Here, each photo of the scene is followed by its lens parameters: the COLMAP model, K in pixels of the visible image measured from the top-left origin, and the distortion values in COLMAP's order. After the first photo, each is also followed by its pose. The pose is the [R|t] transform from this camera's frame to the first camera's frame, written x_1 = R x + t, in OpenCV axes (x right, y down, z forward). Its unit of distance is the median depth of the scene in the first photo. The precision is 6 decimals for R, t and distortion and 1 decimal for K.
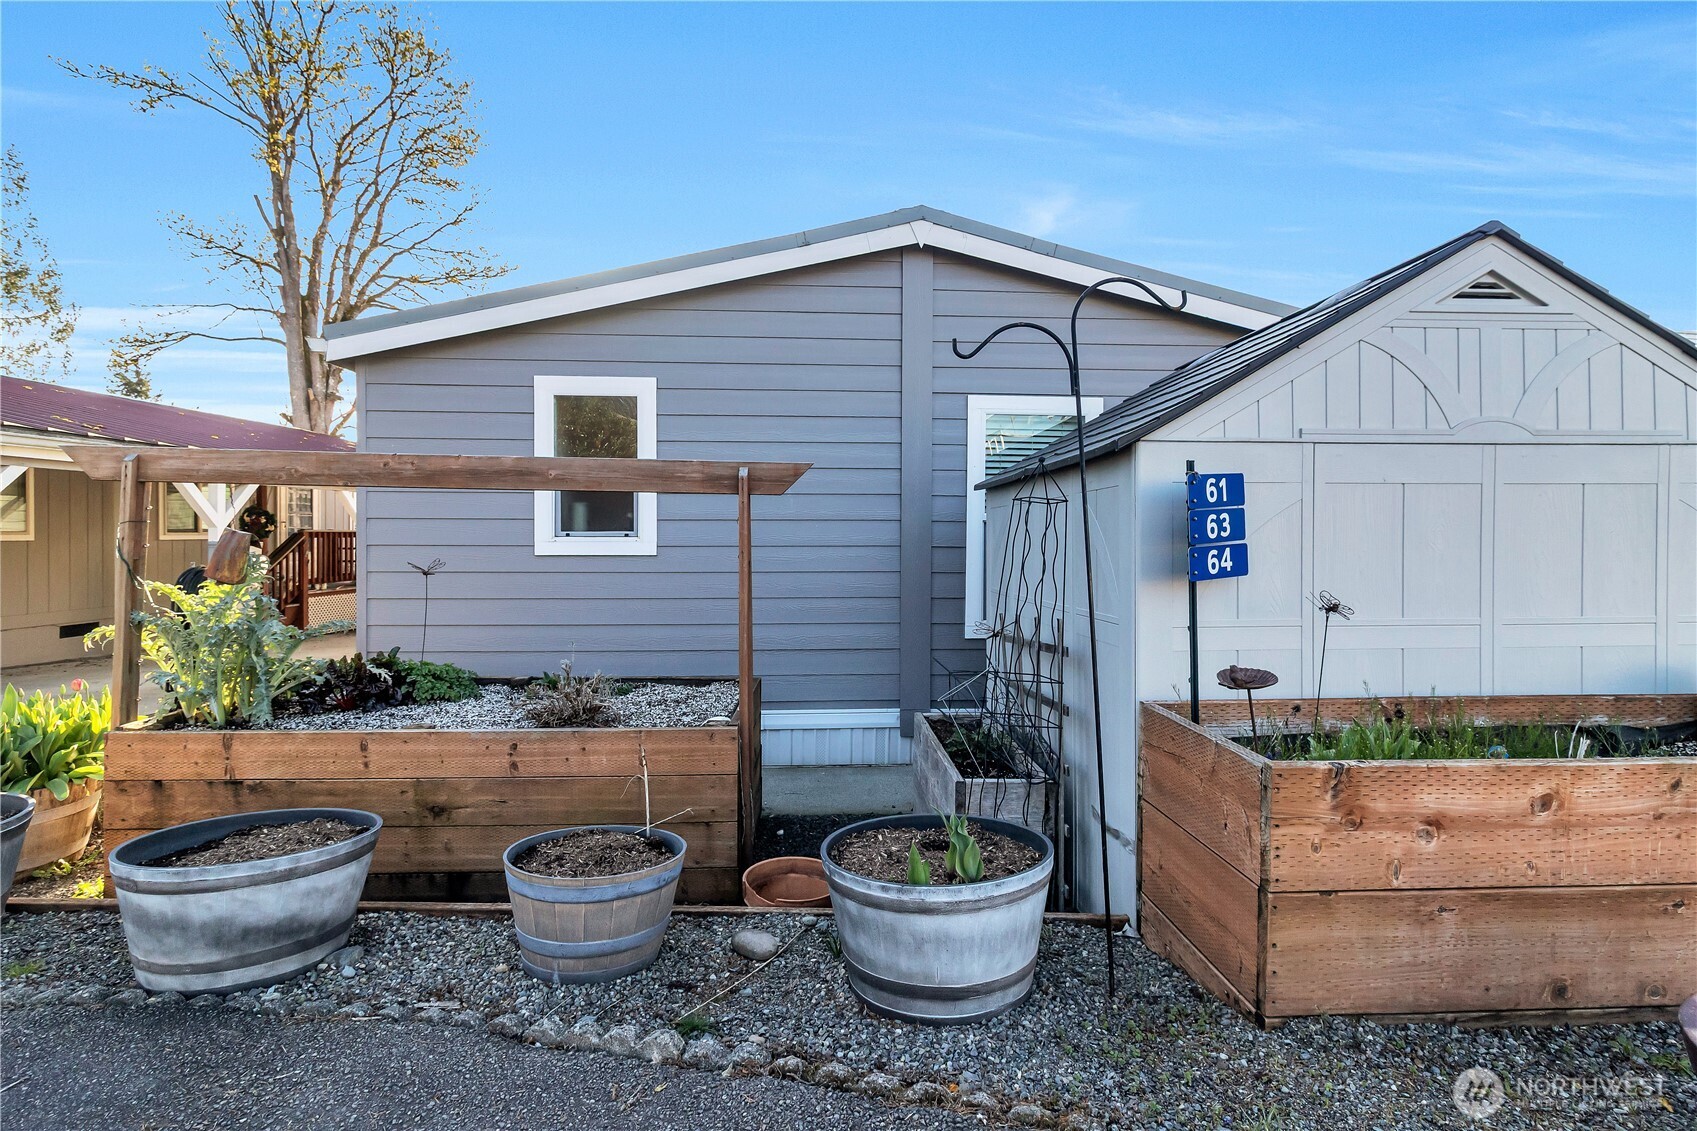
lens RADIAL K [[770.1, 0, 848.5], [0, 770.1, 565.5], [0, 0, 1]] dist [0.001196, 0.000416]
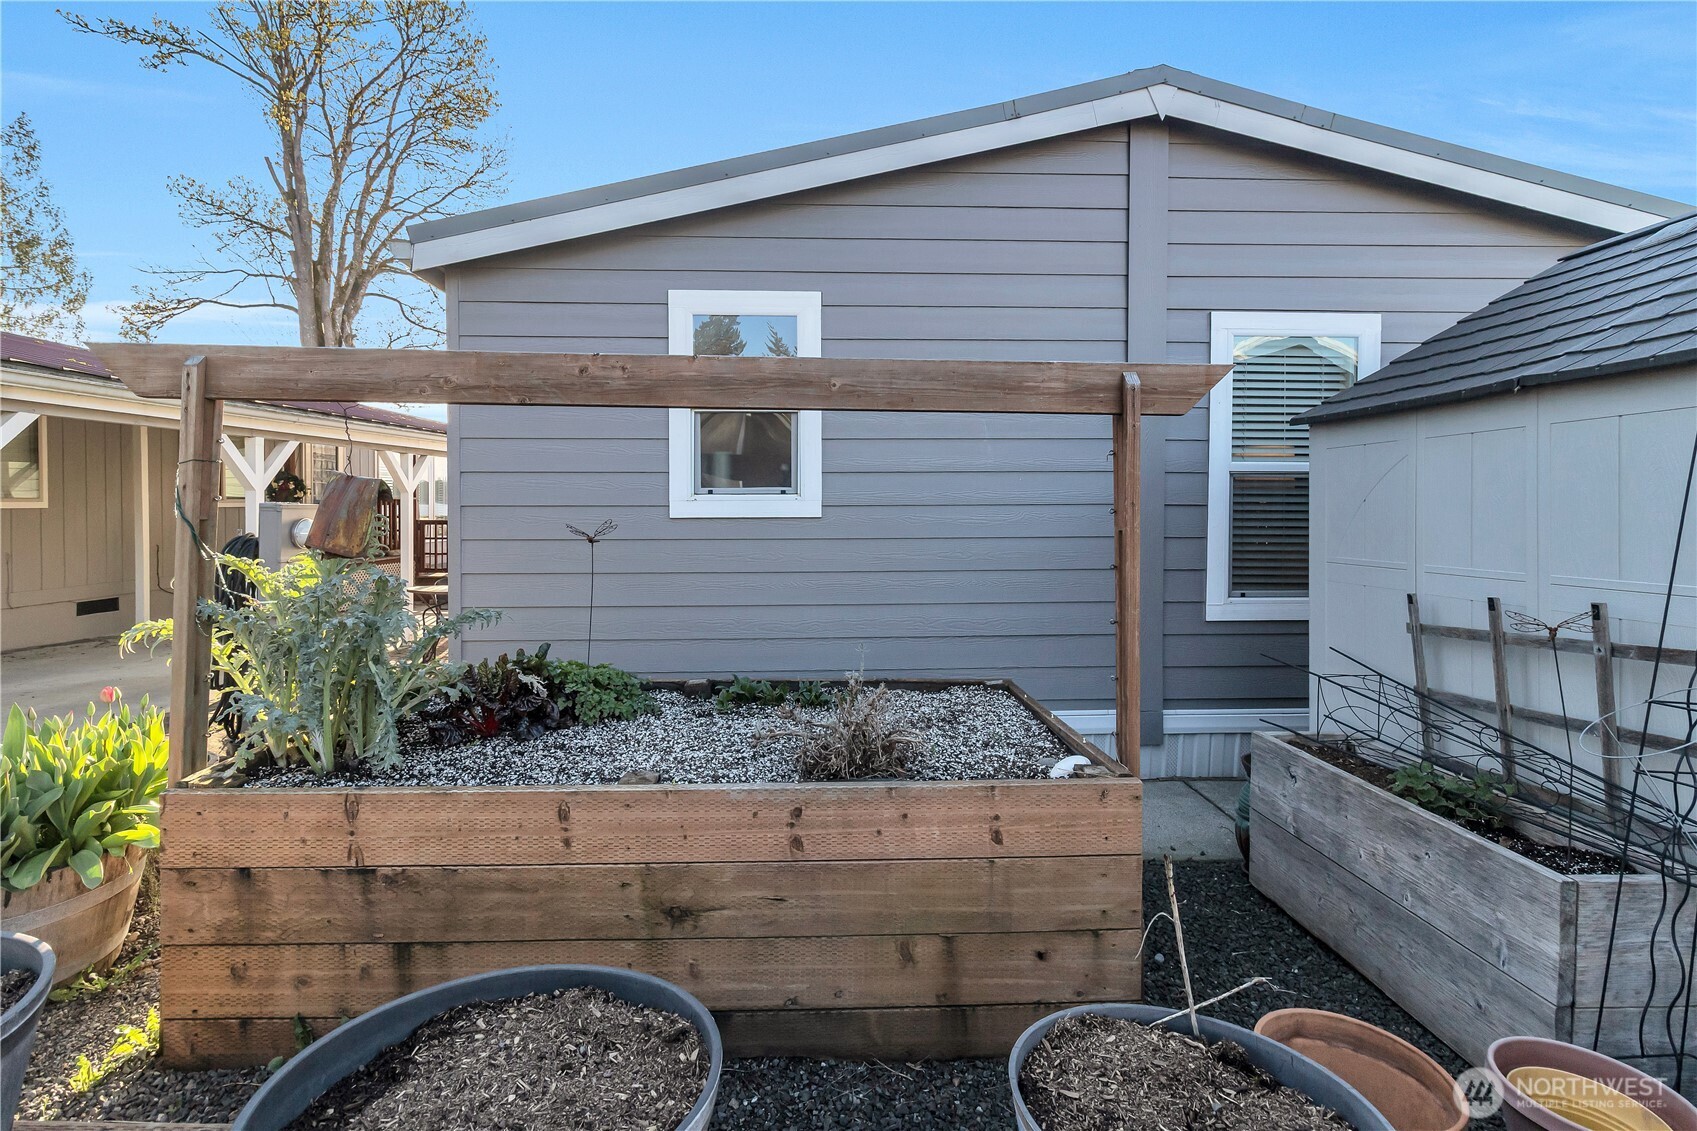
lens RADIAL K [[780.5, 0, 843.5], [0, 780.5, 537.7], [0, 0, 1]] dist [0.001386, 0.000355]
pose [[0.999816, -0.004694, -0.018600, -0.275955], [0.004786, 0.999976, 0.004919, 0.004908], [0.018576, -0.005007, 0.999815, 0.261153]]
